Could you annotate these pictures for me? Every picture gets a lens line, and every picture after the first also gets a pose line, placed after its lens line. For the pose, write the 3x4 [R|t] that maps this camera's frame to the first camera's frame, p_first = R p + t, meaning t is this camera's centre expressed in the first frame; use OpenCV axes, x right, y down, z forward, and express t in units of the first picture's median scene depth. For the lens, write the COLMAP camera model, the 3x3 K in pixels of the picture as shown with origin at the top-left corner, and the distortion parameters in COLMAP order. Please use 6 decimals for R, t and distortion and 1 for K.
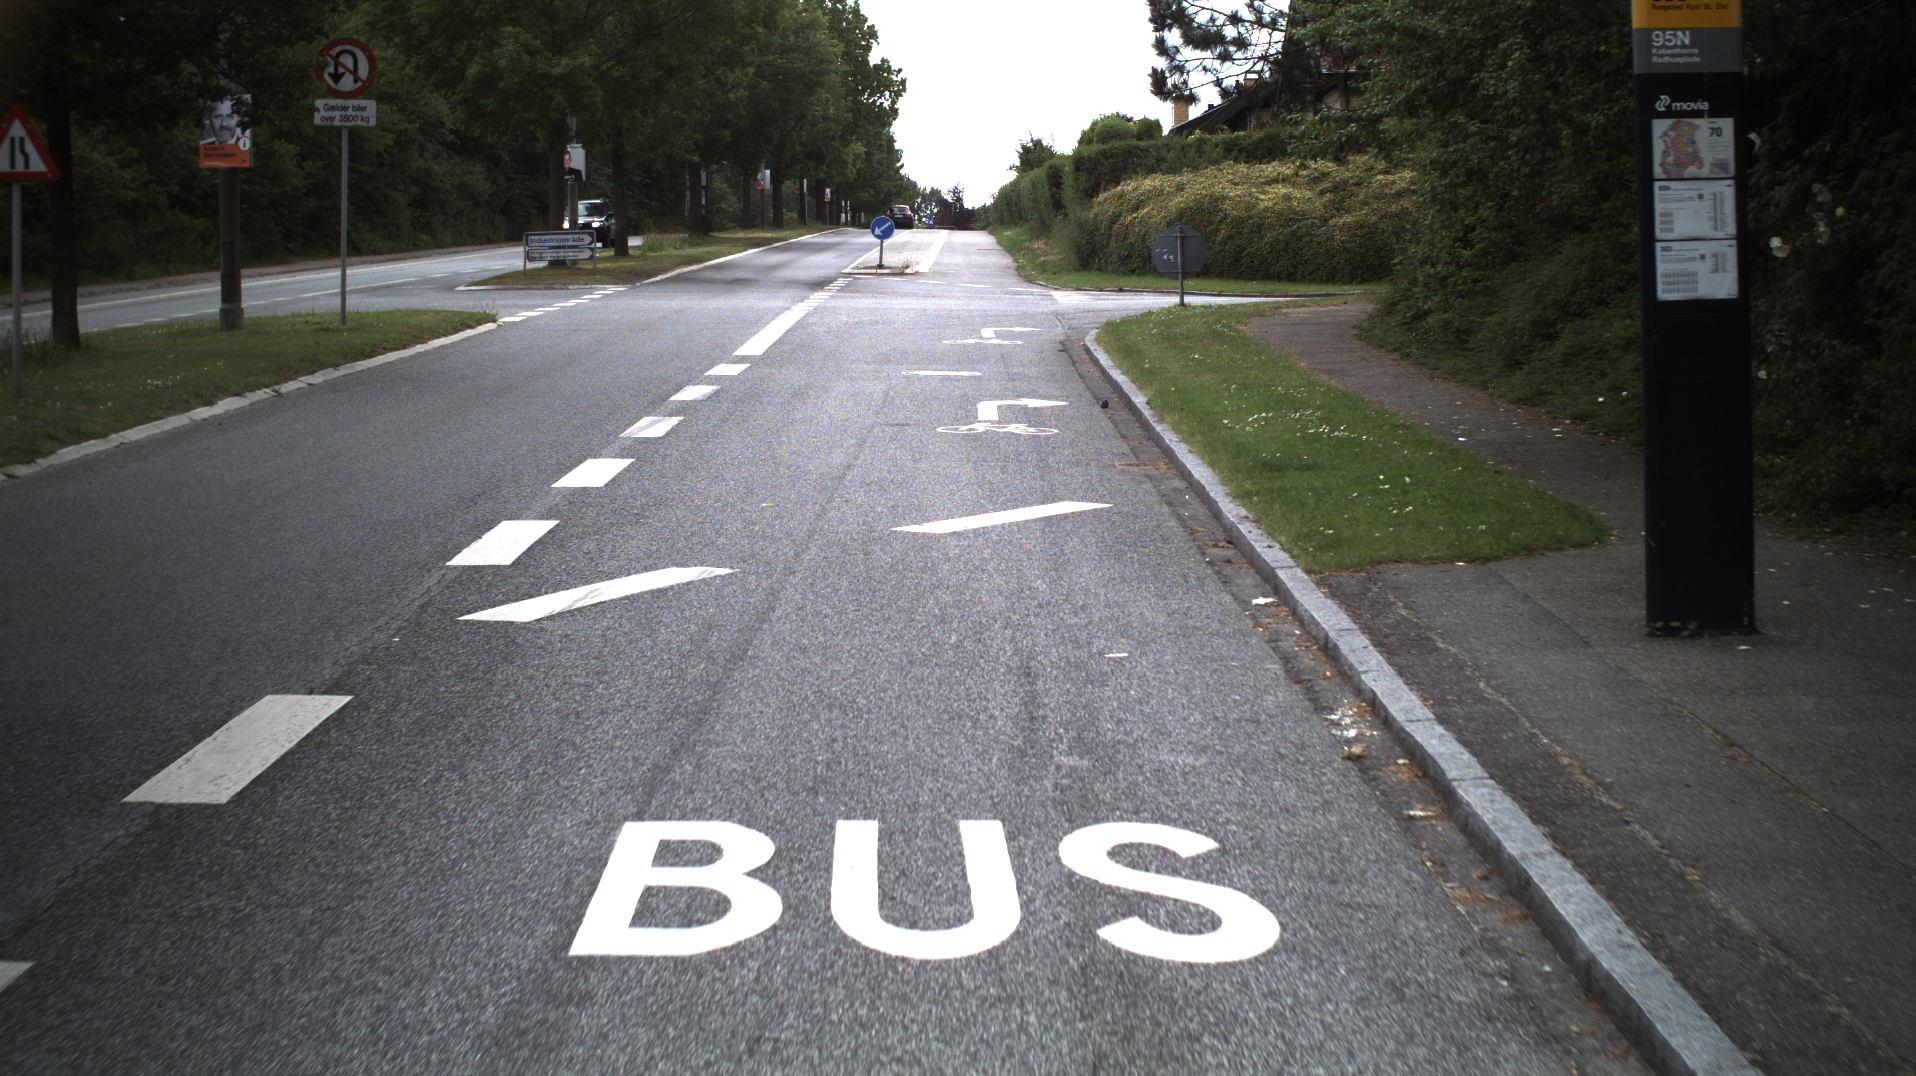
lens RADIAL K [[3223.8, 0, 958.0], [0, 3223.8, 538.0], [0, 0, 1]] dist [-0.254287, 0.262286]
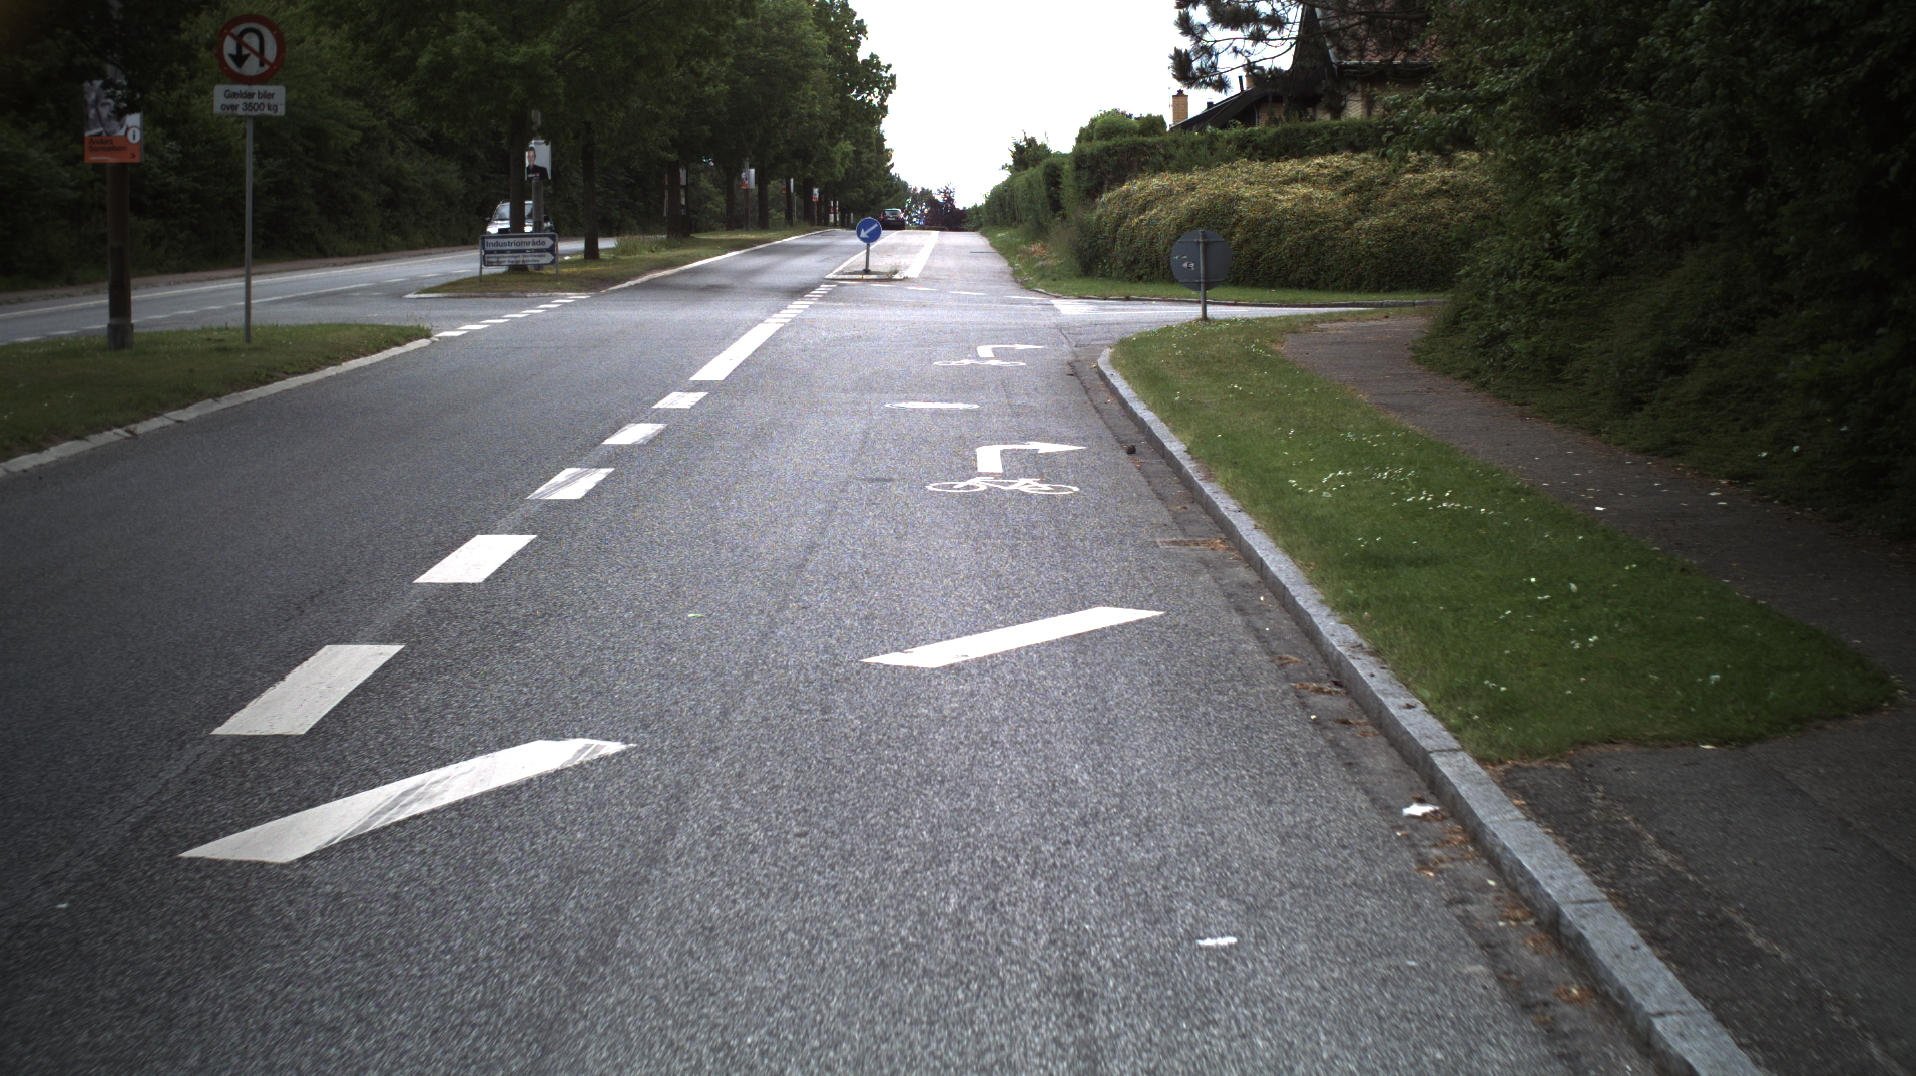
lens RADIAL K [[3223.8, 0, 958.0], [0, 3223.8, 538.0], [0, 0, 1]] dist [-0.254287, 0.262286]
pose [[0.999995, 0.000944, 0.002997, -0.000488], [-0.000944, 1.000000, -0.000030, -0.008594], [-0.002997, 0.000027, 0.999996, 0.081103]]
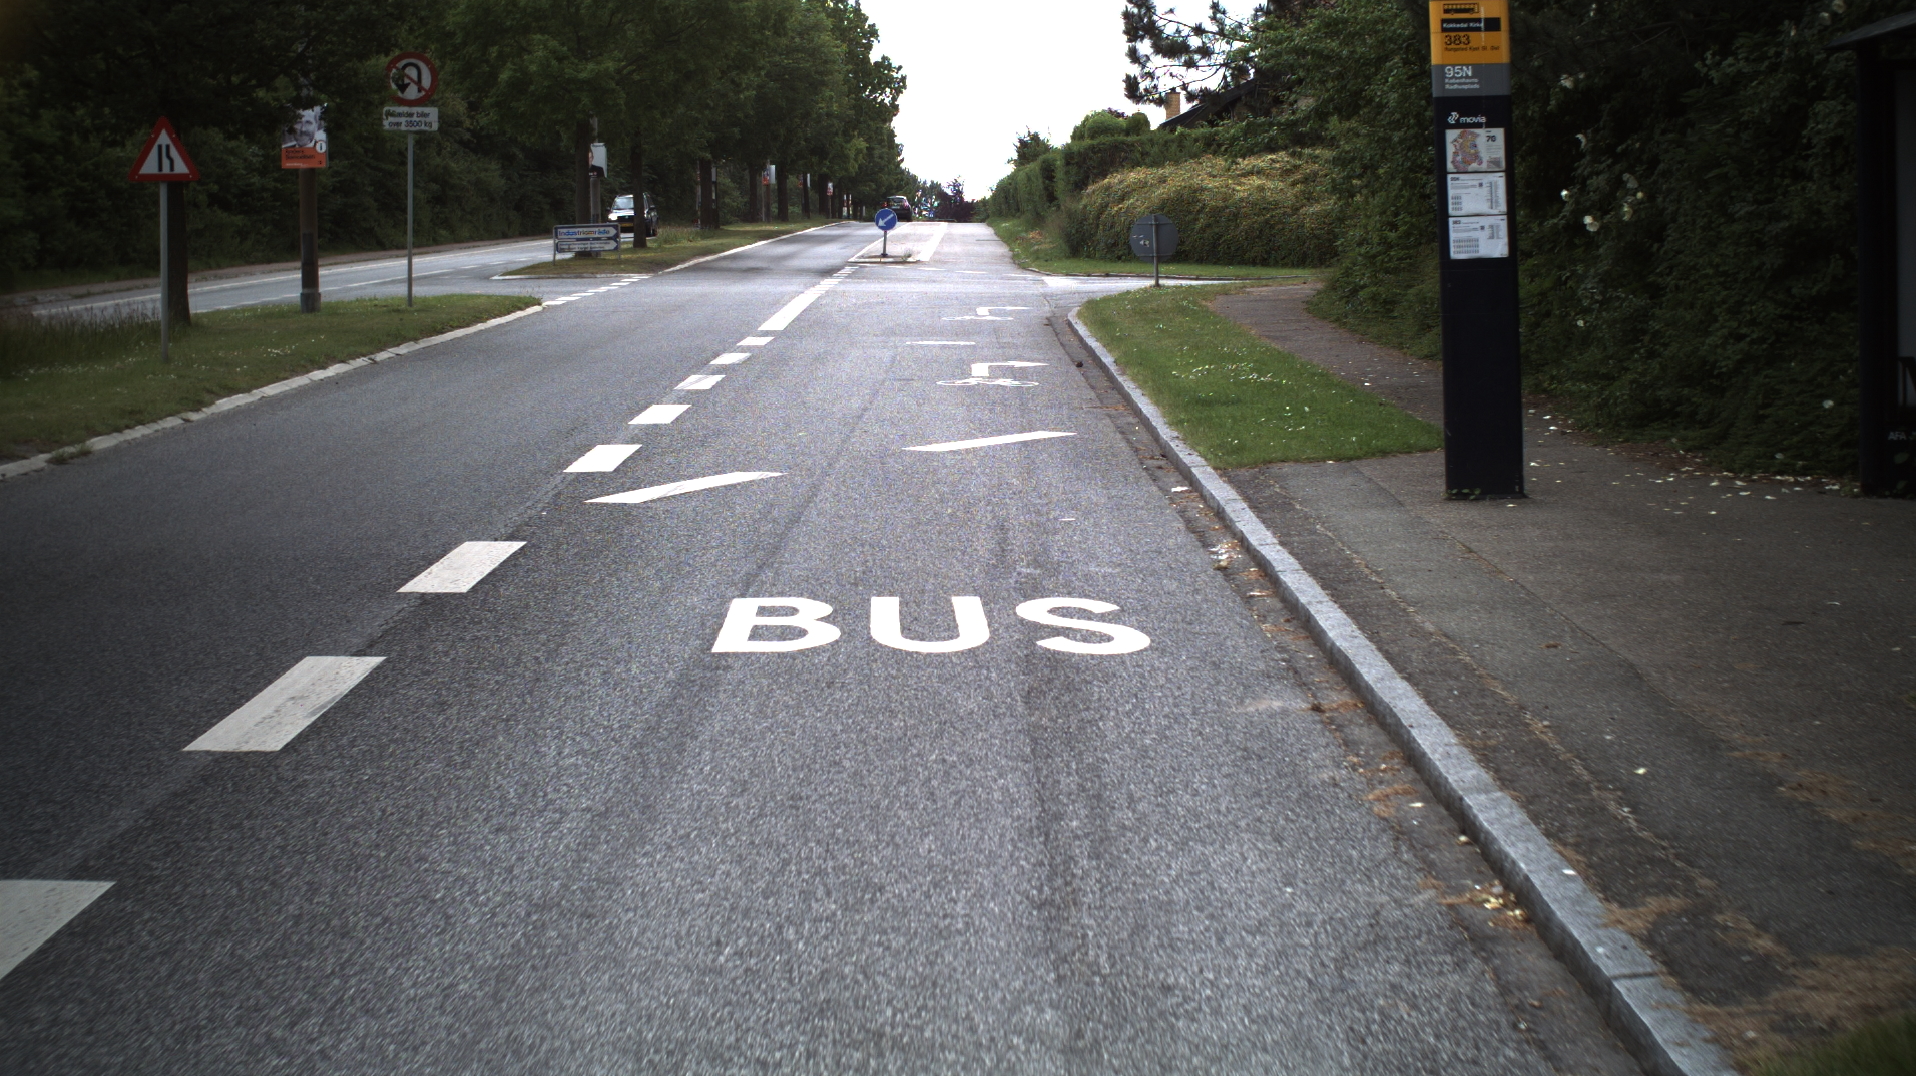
lens RADIAL K [[3223.8, 0, 958.0], [0, 3223.8, 538.0], [0, 0, 1]] dist [-0.254287, 0.262286]
pose [[0.999976, -0.006861, -0.000789, 0.000719], [0.006863, 0.999974, 0.002089, 0.008654], [0.000775, -0.002094, 0.999998, -0.080909]]
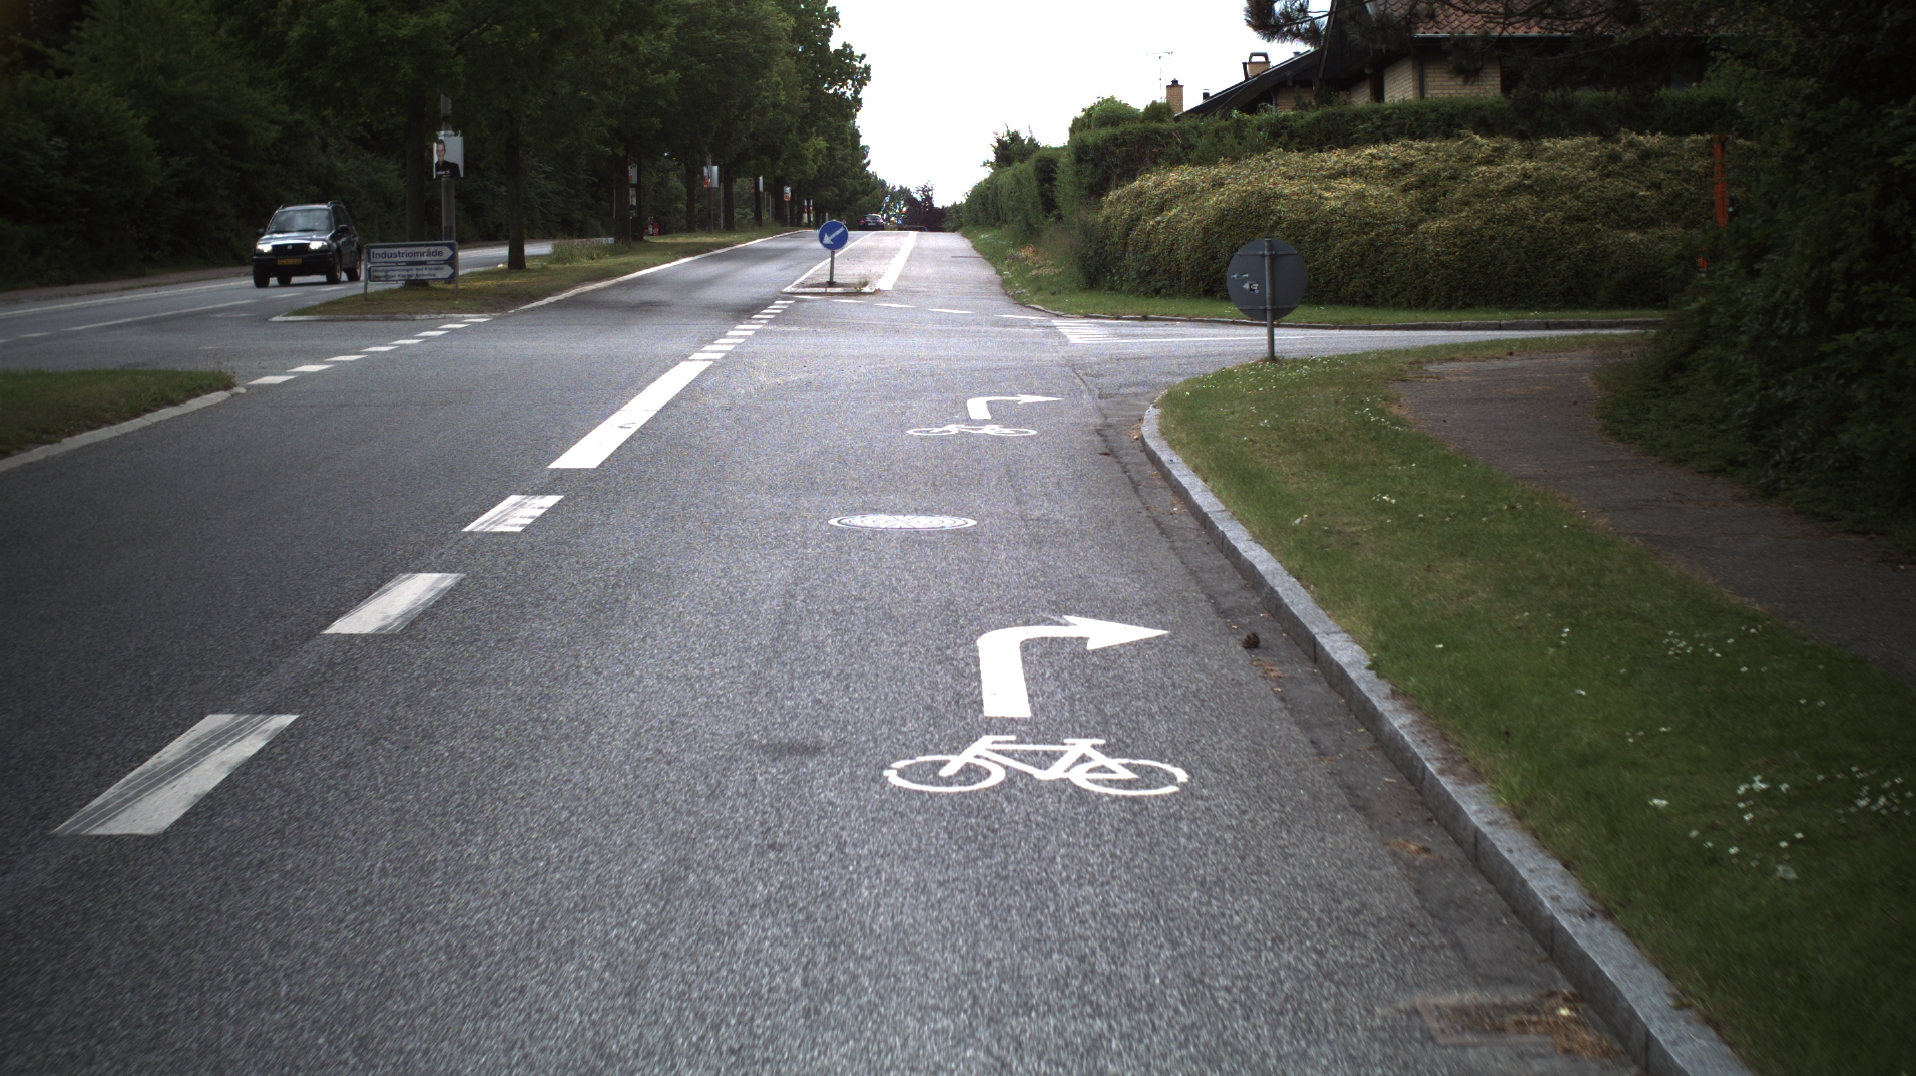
lens RADIAL K [[3223.8, 0, 958.0], [0, 3223.8, 538.0], [0, 0, 1]] dist [-0.254287, 0.262286]
pose [[0.999951, -0.003687, 0.009156, -0.000463], [0.003683, 0.999993, 0.000504, -0.025891], [-0.009157, -0.000470, 0.999958, 0.243411]]
